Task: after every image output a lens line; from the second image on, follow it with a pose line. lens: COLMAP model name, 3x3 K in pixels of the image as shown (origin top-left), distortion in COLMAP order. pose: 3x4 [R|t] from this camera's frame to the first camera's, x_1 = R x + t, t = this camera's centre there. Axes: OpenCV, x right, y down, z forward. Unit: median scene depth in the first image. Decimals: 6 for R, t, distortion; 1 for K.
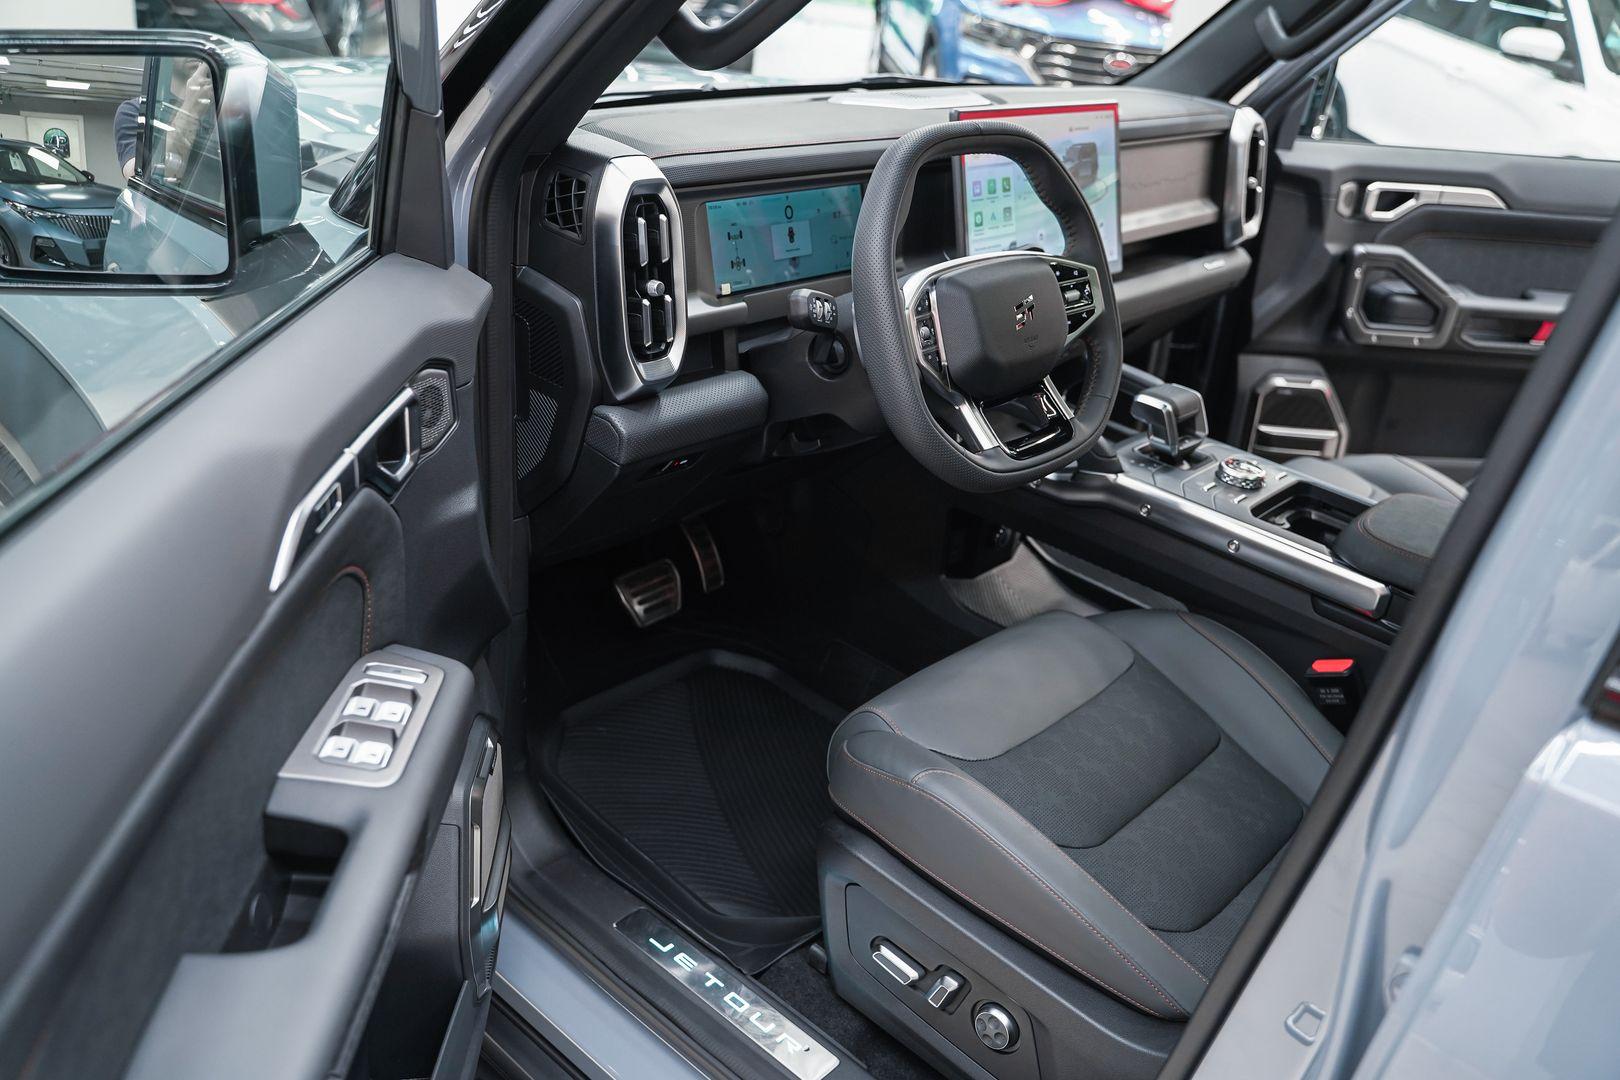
lens RADIAL K [[1319.7, 0, 810.0], [0, 1319.7, 540.0], [0, 0, 1]] dist [-0.112645, 0.092062]
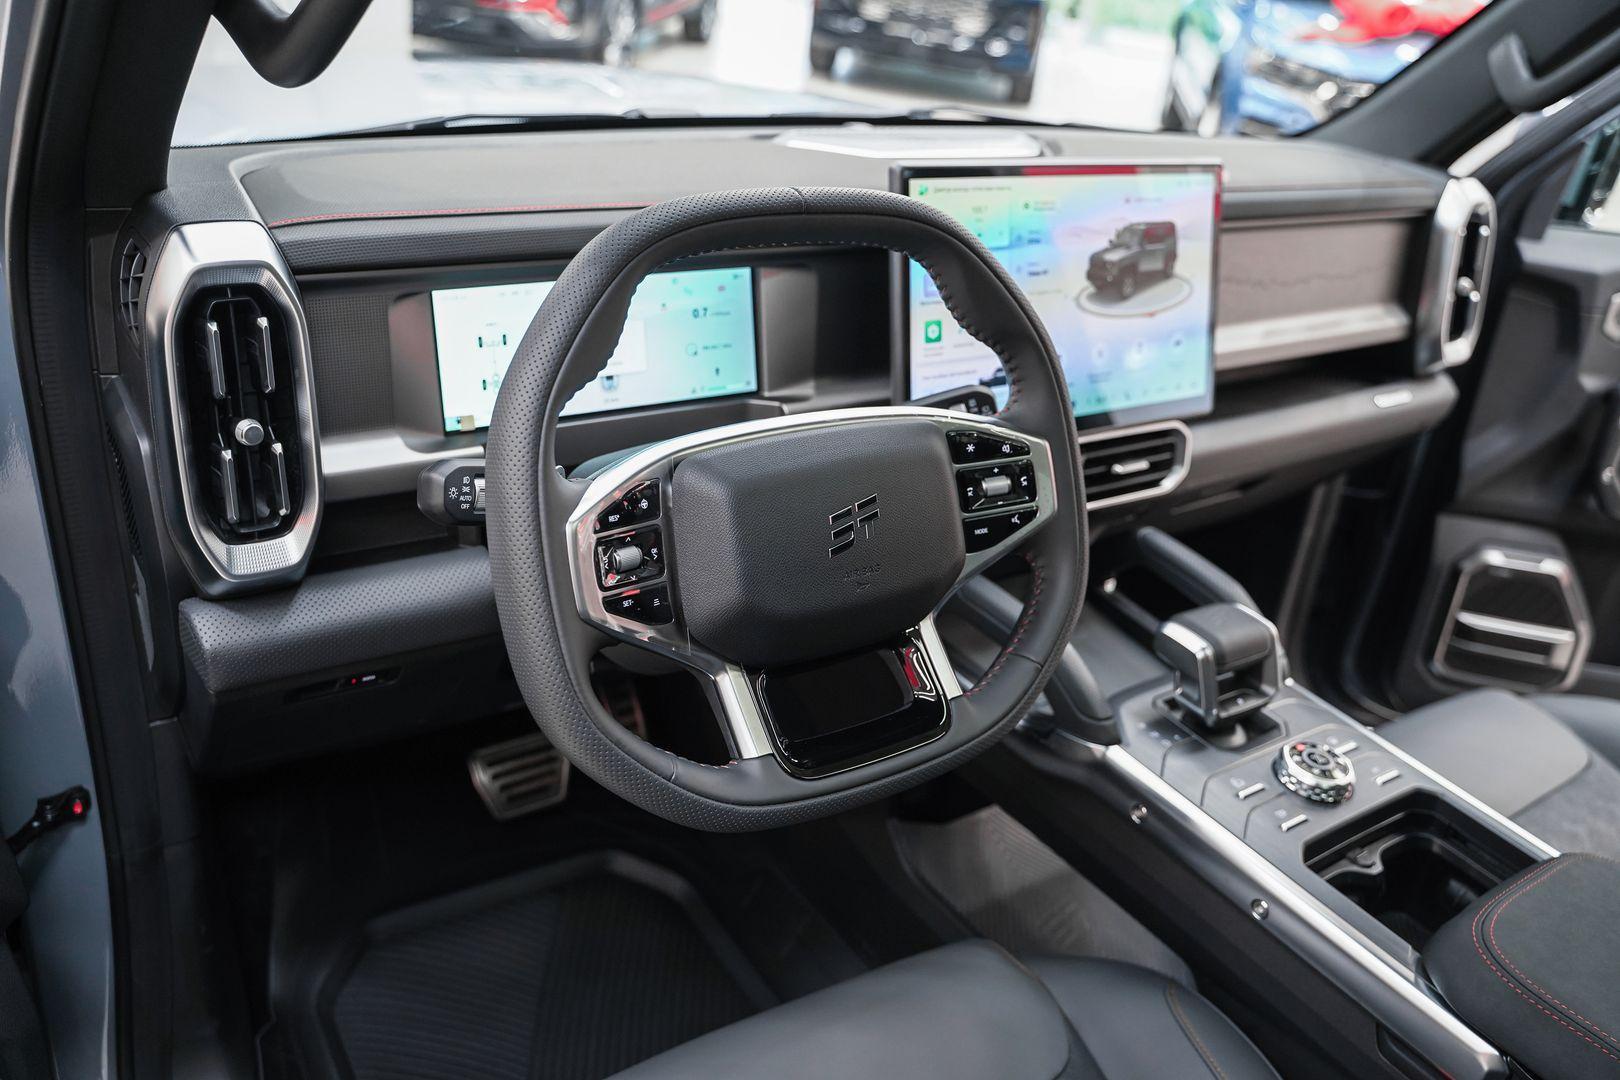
lens RADIAL K [[1319.7, 0, 810.0], [0, 1319.7, 540.0], [0, 0, 1]] dist [-0.112645, 0.092062]
pose [[0.972397, 0.113161, -0.204054, 0.169867], [-0.116630, 0.993163, -0.005017, -0.104358], [0.202091, 0.028677, 0.978947, 0.277408]]
